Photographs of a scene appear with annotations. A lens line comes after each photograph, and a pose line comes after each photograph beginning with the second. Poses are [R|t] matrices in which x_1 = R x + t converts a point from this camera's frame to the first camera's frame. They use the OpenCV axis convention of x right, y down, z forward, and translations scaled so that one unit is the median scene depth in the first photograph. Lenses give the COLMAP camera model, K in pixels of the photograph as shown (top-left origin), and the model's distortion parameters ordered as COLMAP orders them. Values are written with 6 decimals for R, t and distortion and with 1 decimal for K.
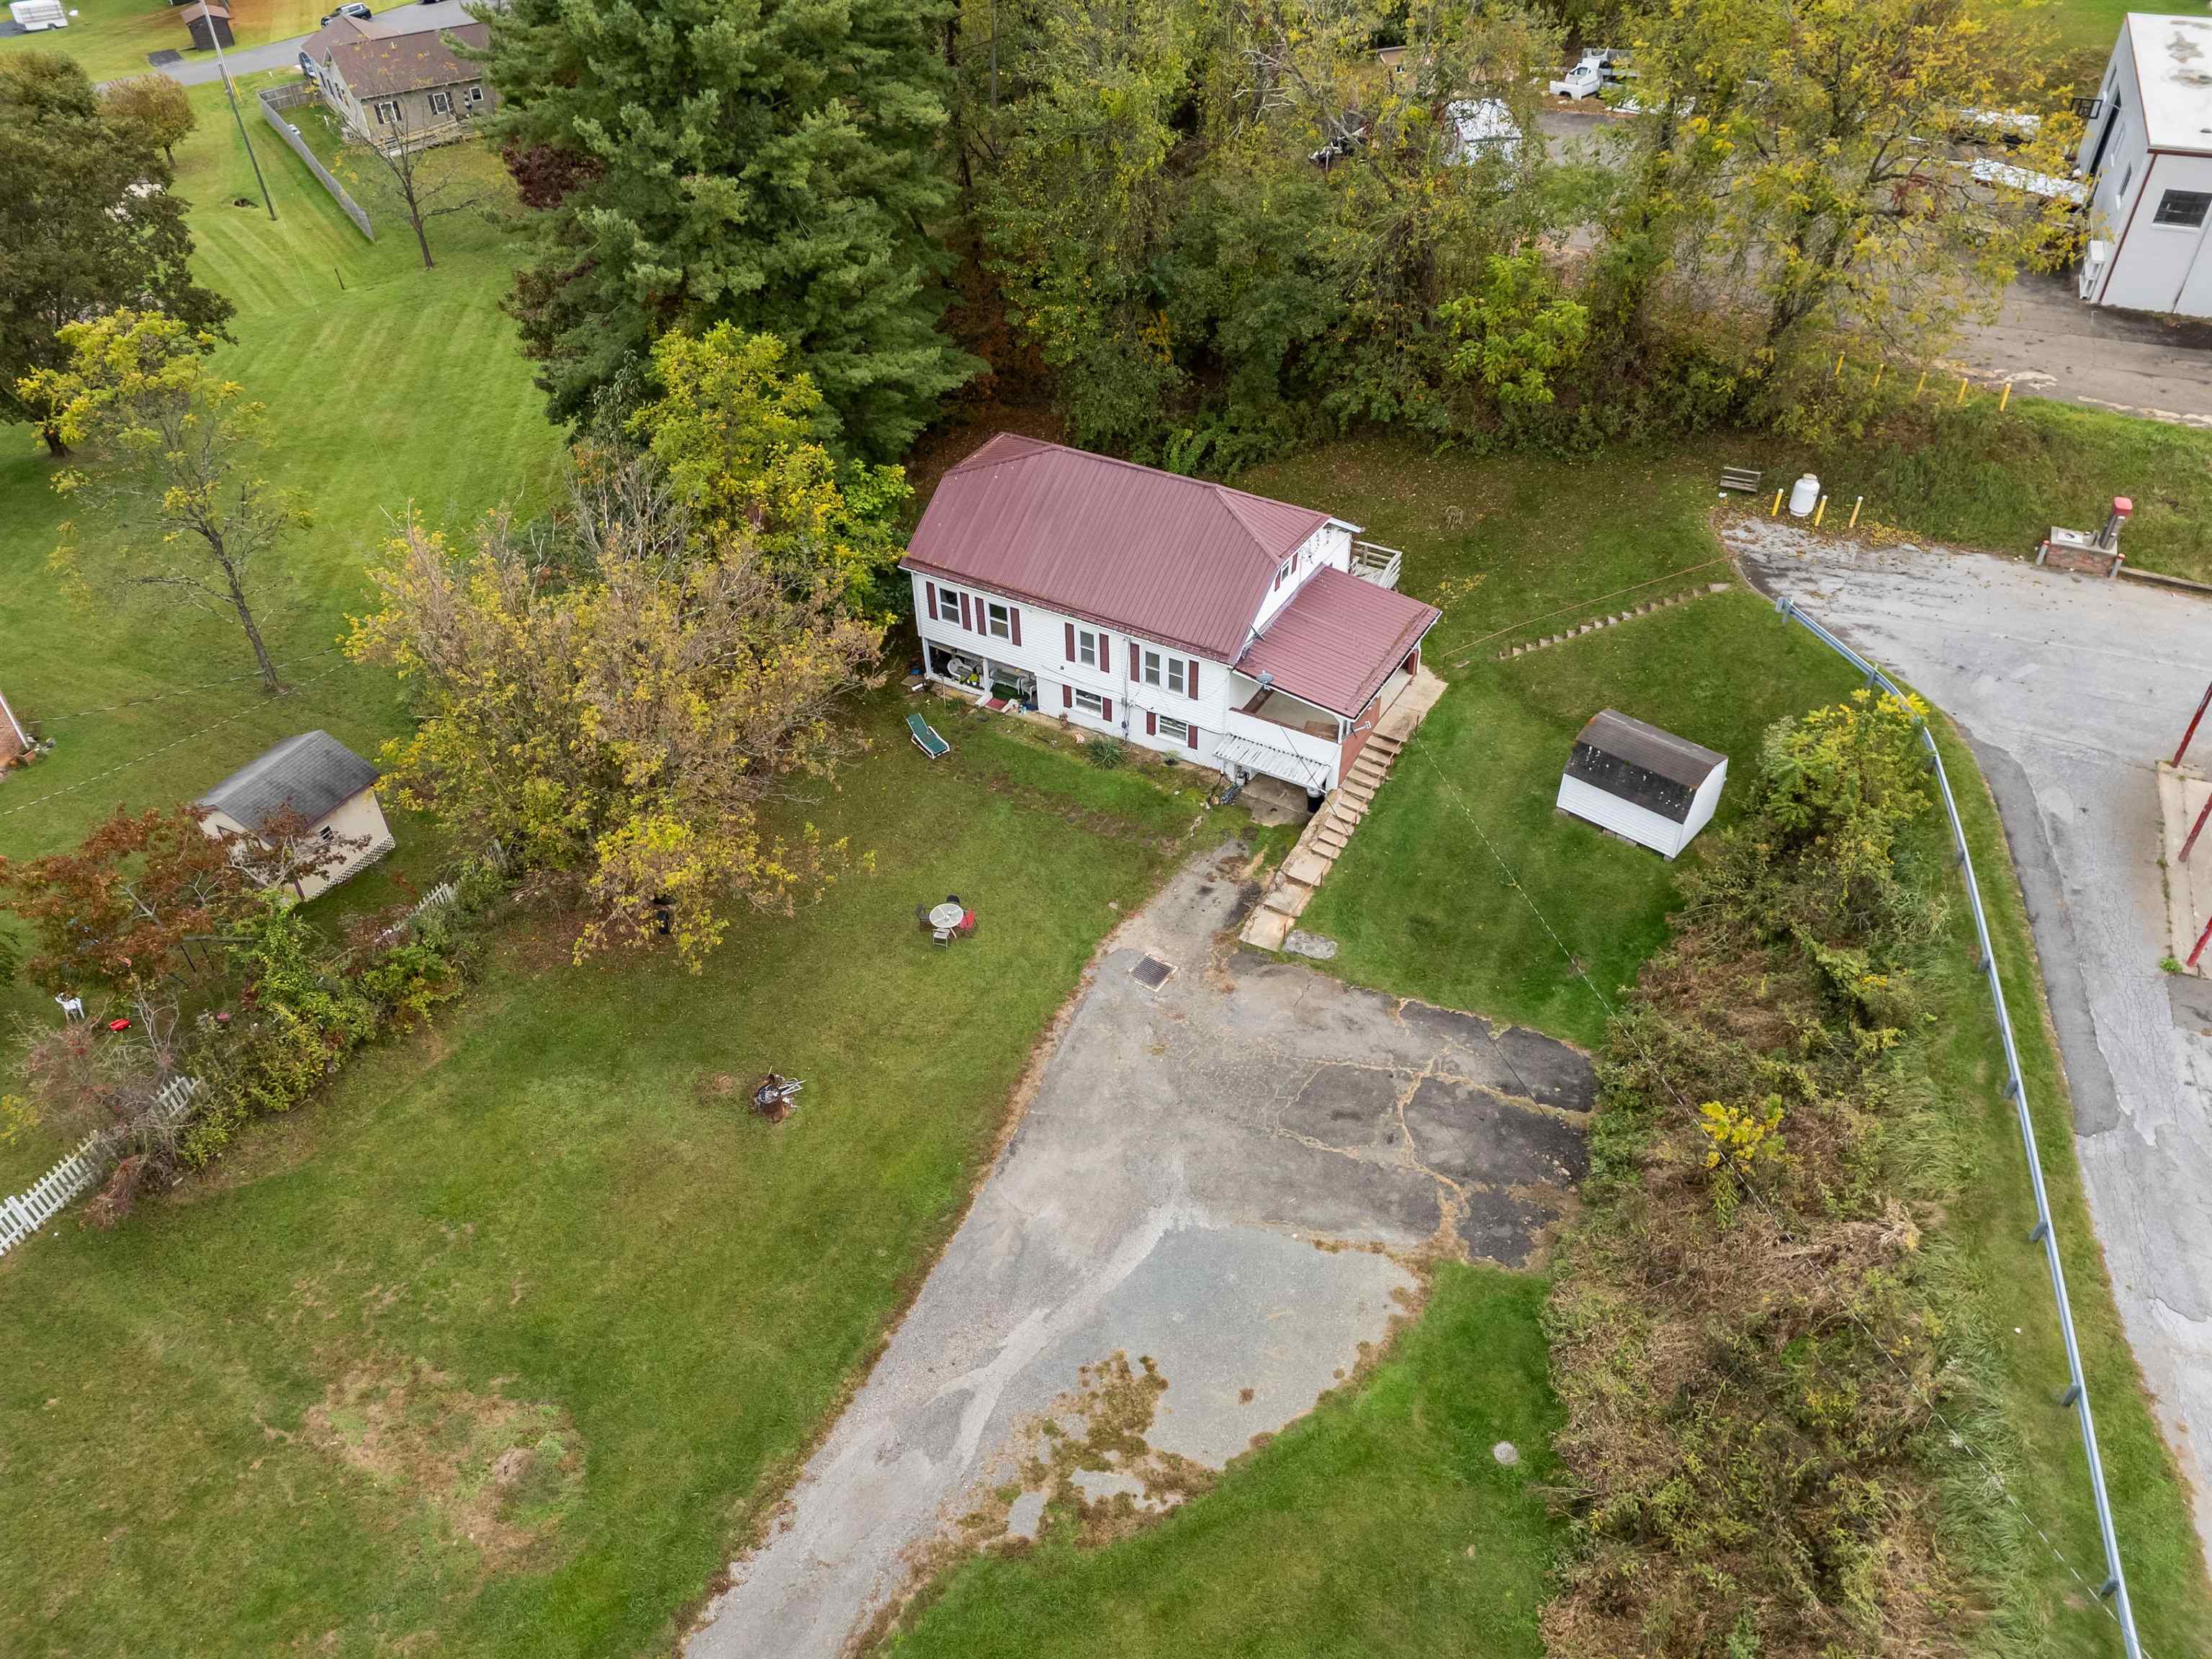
lens RADIAL K [[1634.0, 0, 1106.0], [0, 1634.0, 829.5], [0, 0, 1]] dist [0.076864, -0.069798]
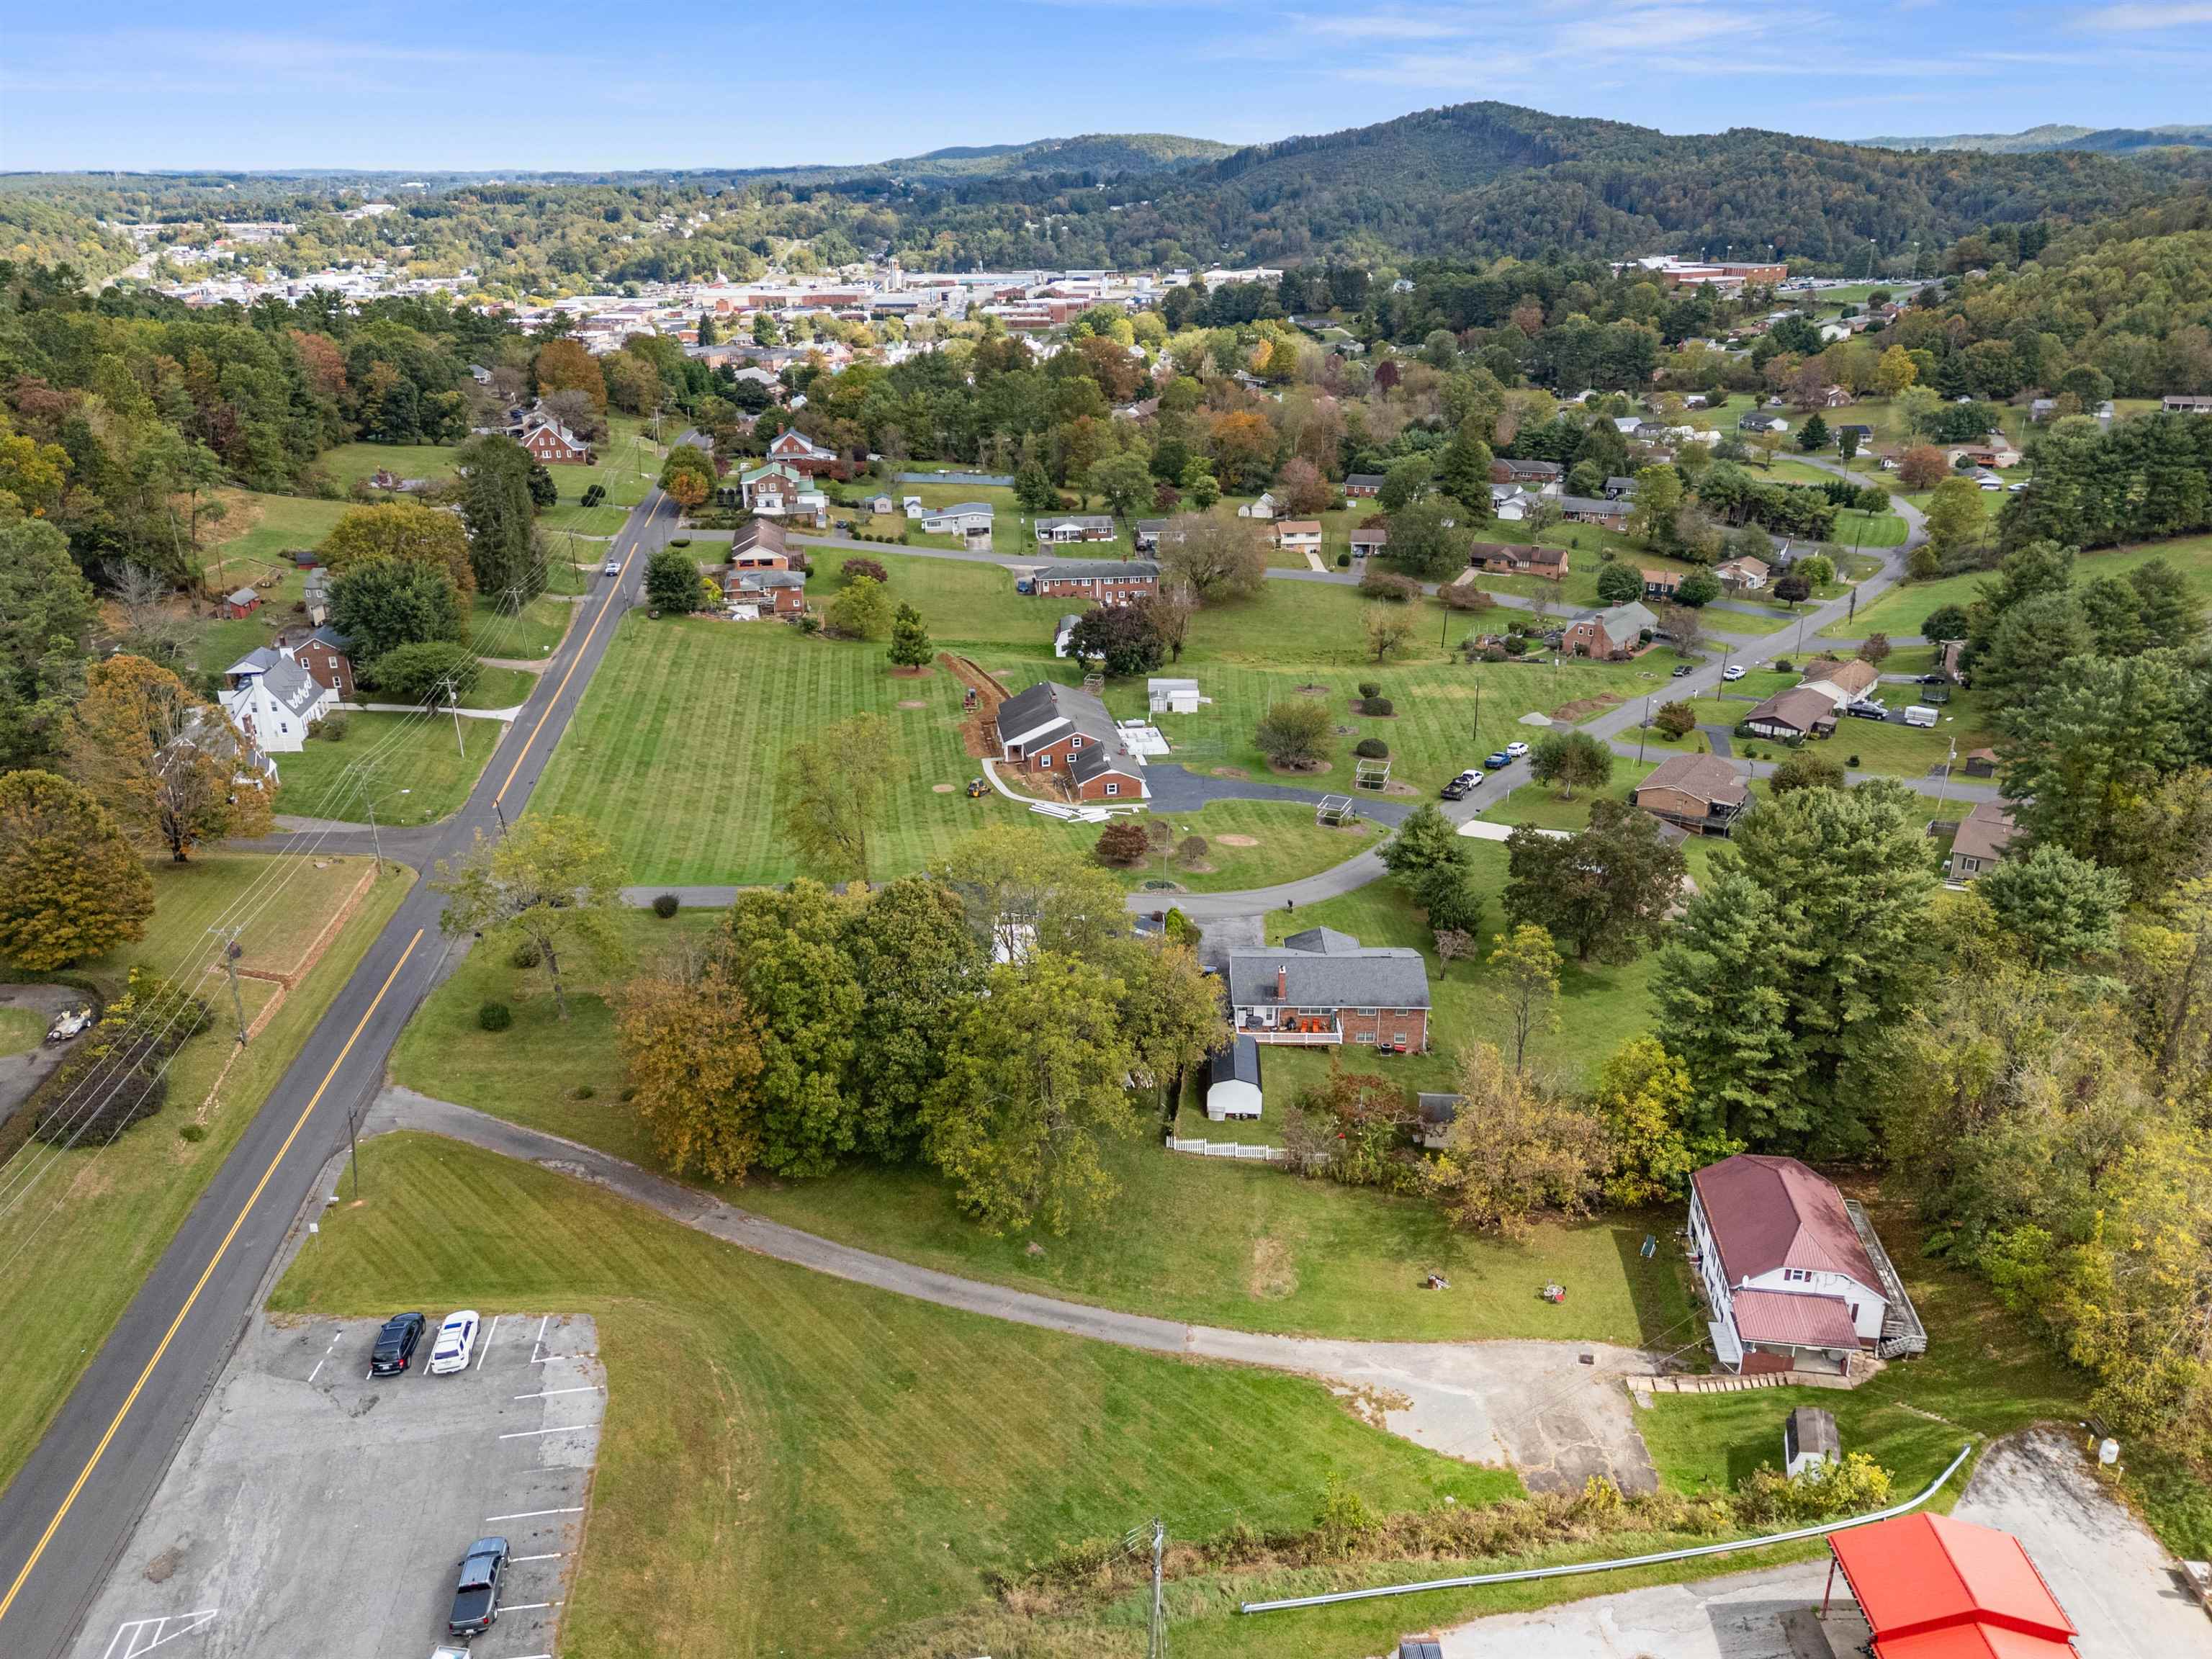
lens RADIAL K [[1634.0, 0, 1106.0], [0, 1634.0, 829.5], [0, 0, 1]] dist [0.076864, -0.069798]
pose [[0.379189, 0.363392, -0.850977, 1.293090], [-0.589325, 0.803858, 0.080672, -0.260218], [0.713380, 0.470912, 0.518971, -0.880108]]
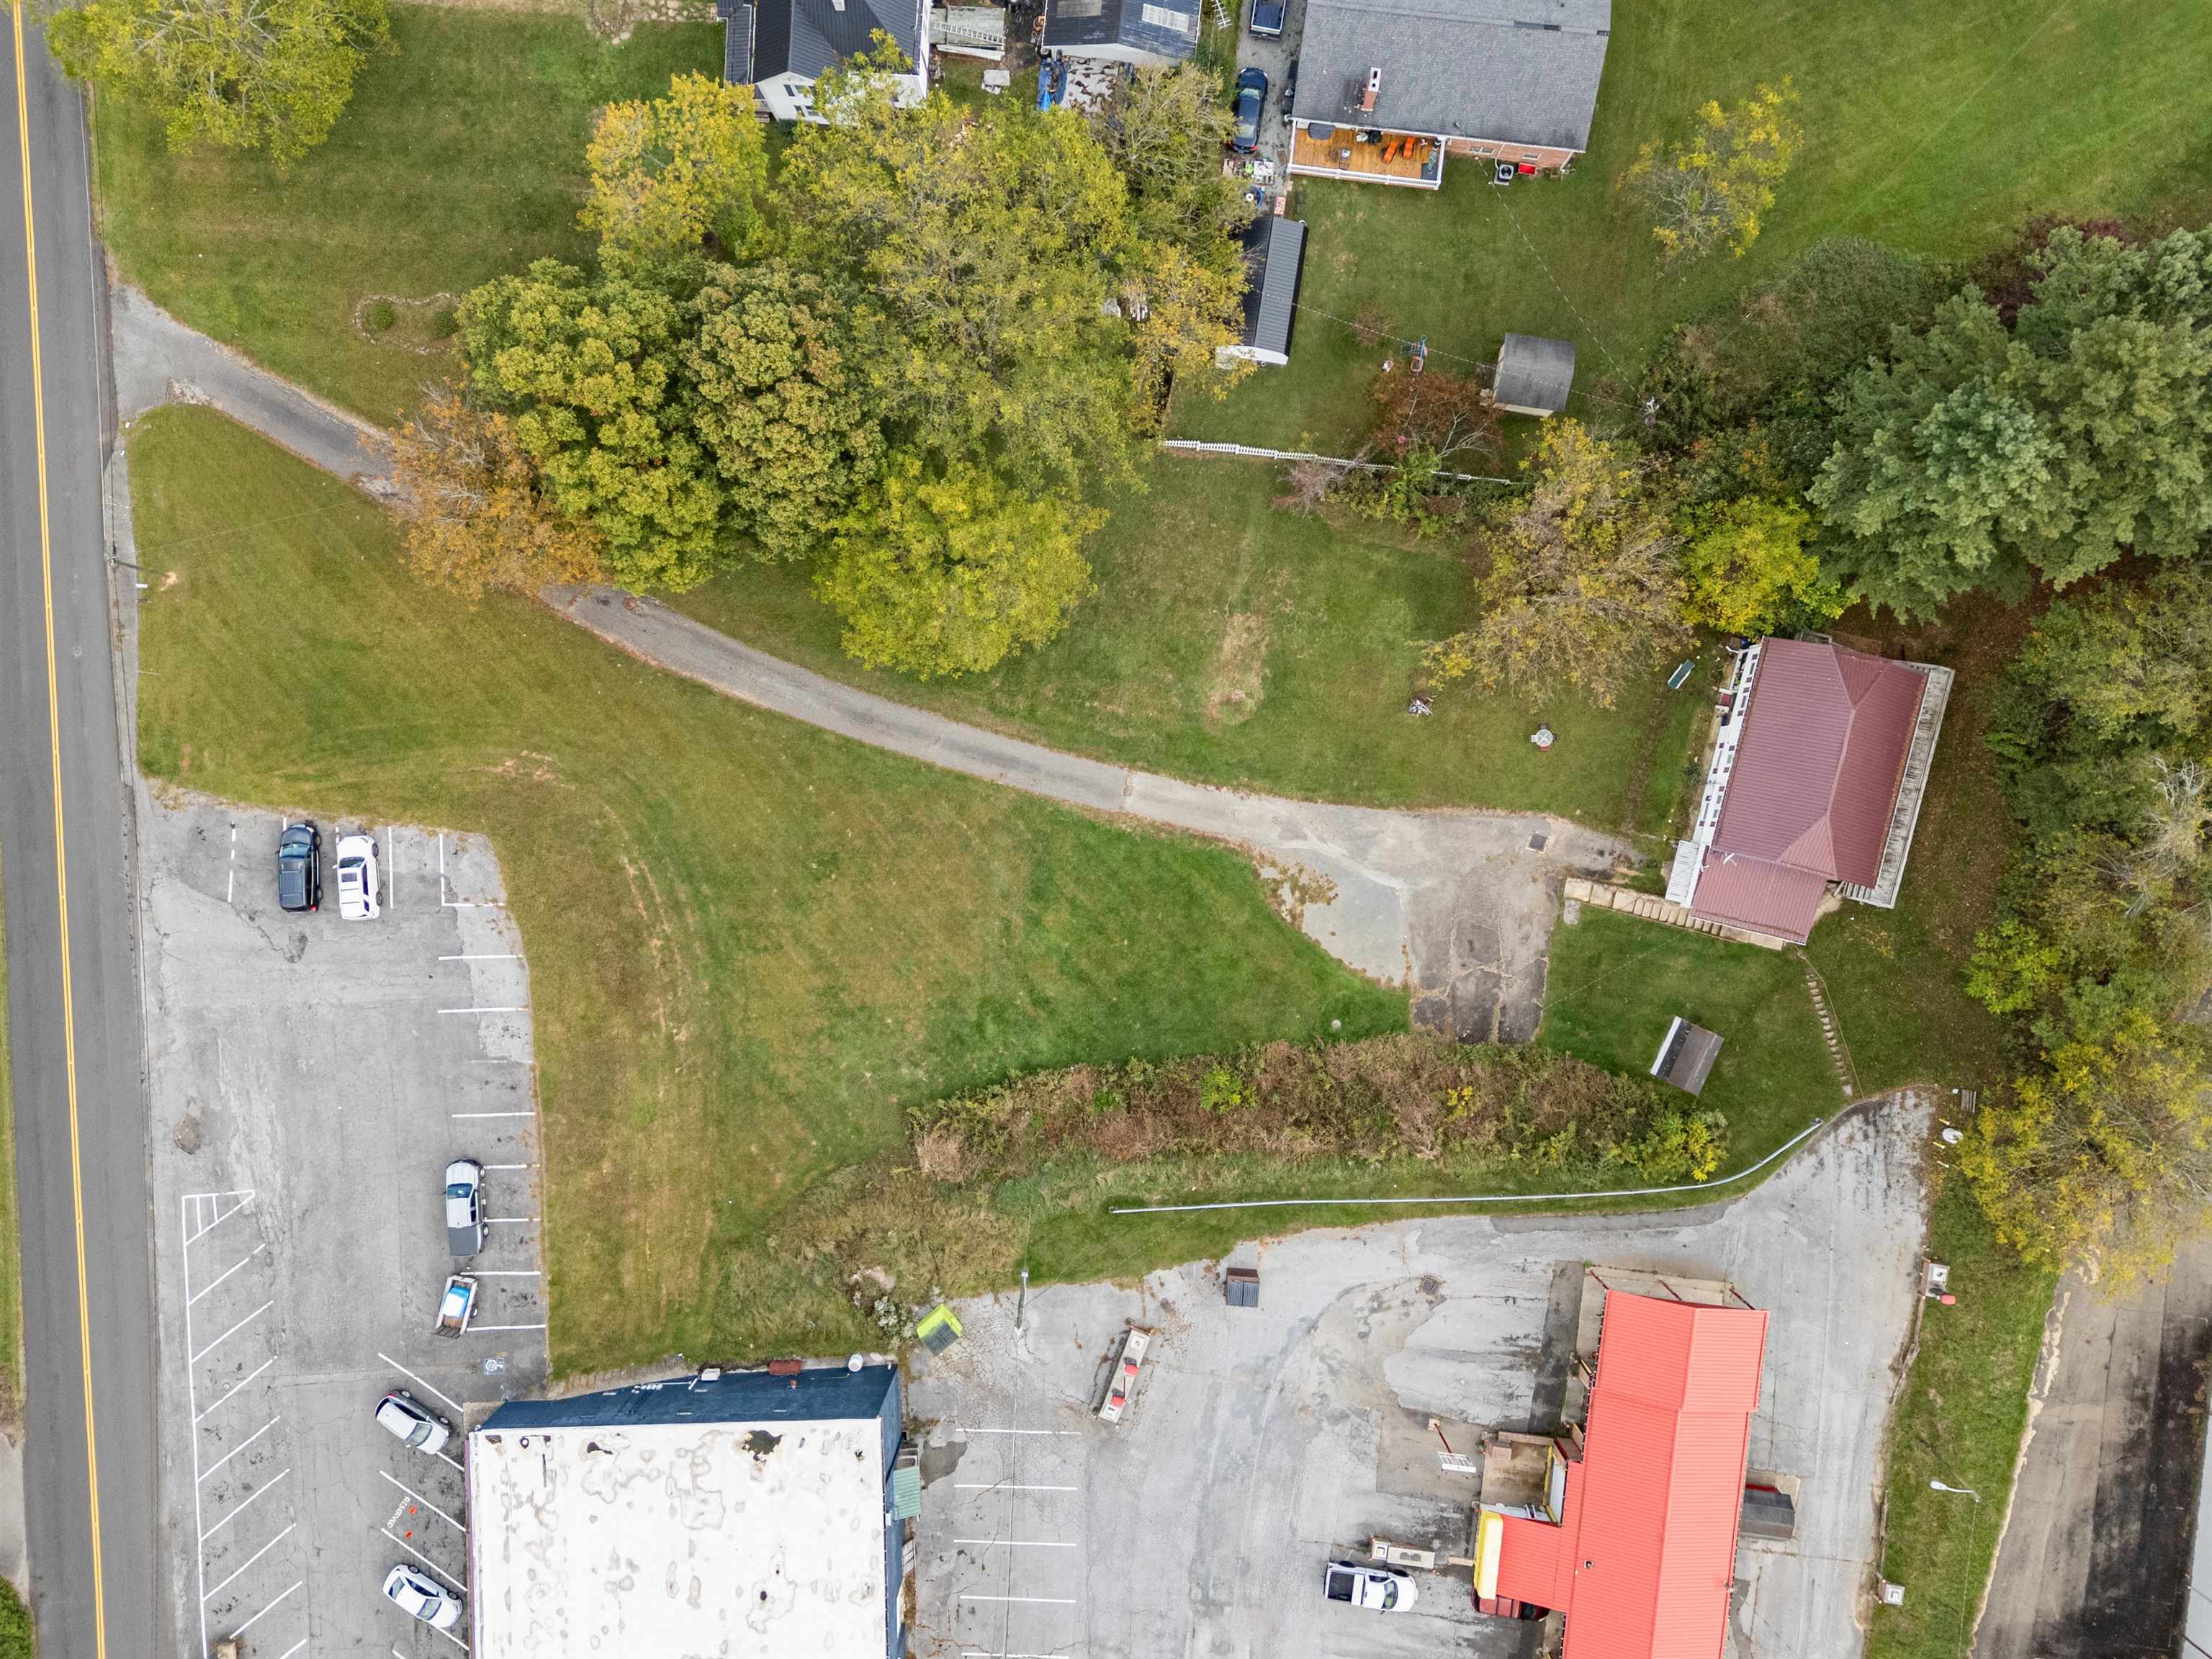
lens RADIAL K [[1749.8, 0, 1112.7], [0, 1749.8, 824.6], [0, 0, 1]] dist [0.138569, -0.200547]
pose [[0.288045, 0.956812, 0.039245, -0.220663], [-0.603507, 0.149559, 0.783206, -1.247576], [0.743512, -0.249283, 0.620522, -0.753217]]
